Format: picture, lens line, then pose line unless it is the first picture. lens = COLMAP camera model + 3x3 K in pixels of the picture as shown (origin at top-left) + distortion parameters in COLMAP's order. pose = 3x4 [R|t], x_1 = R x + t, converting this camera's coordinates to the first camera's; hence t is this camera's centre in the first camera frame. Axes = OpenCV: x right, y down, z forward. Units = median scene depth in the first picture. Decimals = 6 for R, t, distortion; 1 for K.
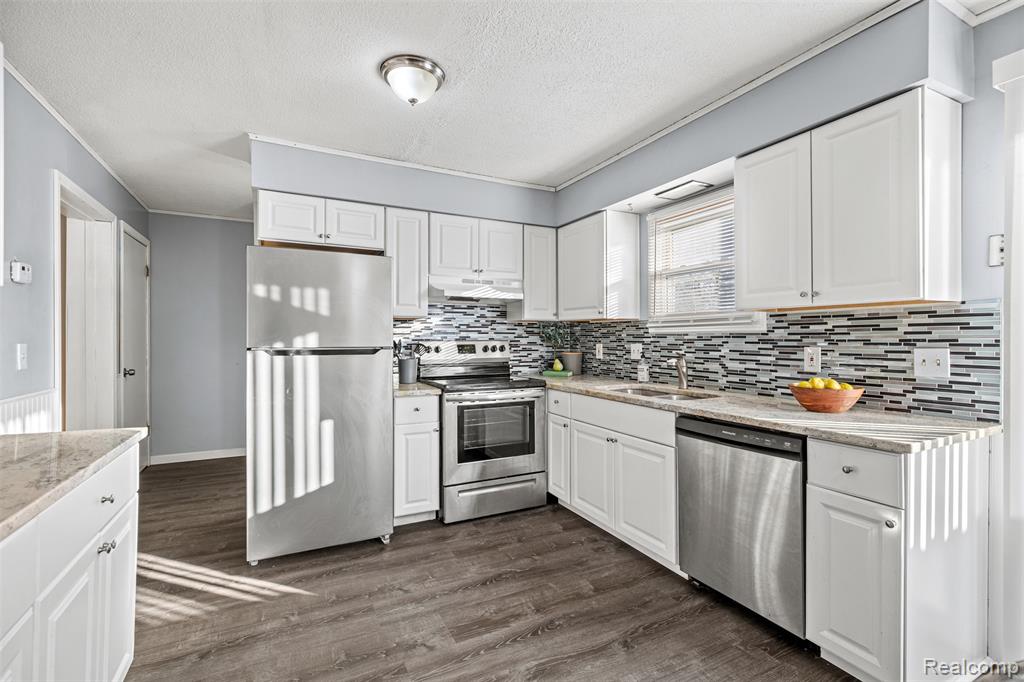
lens RADIAL K [[465.1, 0, 509.3], [0, 465.1, 341.1], [0, 0, 1]] dist [0.001586, 0.000934]
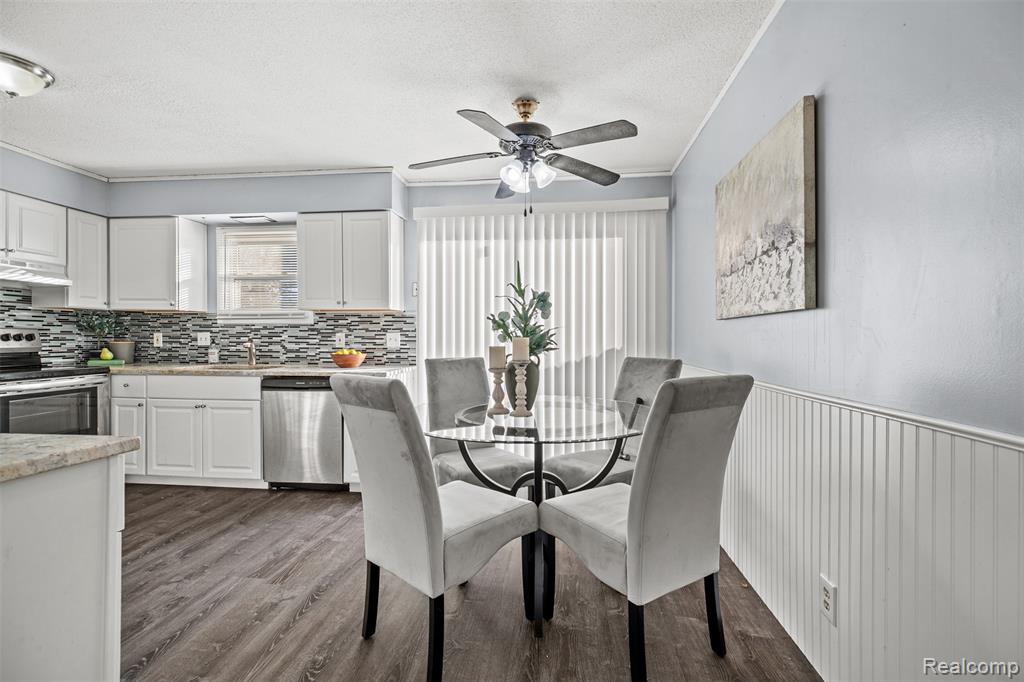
lens RADIAL K [[465.1, 0, 518.1], [0, 465.1, 337.6], [0, 0, 1]] dist [0.001586, 0.000934]
pose [[0.541208, -0.000379, 0.840889, -0.346165], [0.002733, 0.999995, -0.001309, 0.026613], [-0.840884, 0.003007, 0.541206, -0.380451]]
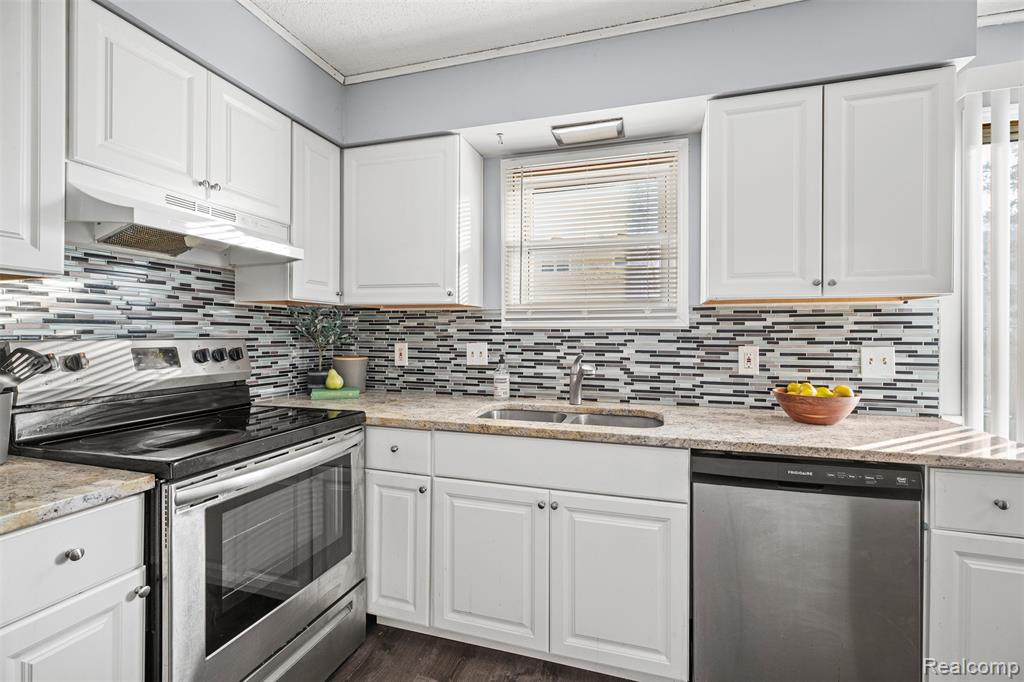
lens RADIAL K [[465.1, 0, 515.7], [0, 465.1, 334.6], [0, 0, 1]] dist [0.001586, 0.000934]
pose [[0.690946, 0.003172, 0.722899, -0.222116], [-0.000041, 0.999991, -0.004349, -0.004164], [-0.722906, 0.002976, 0.690940, 0.563543]]
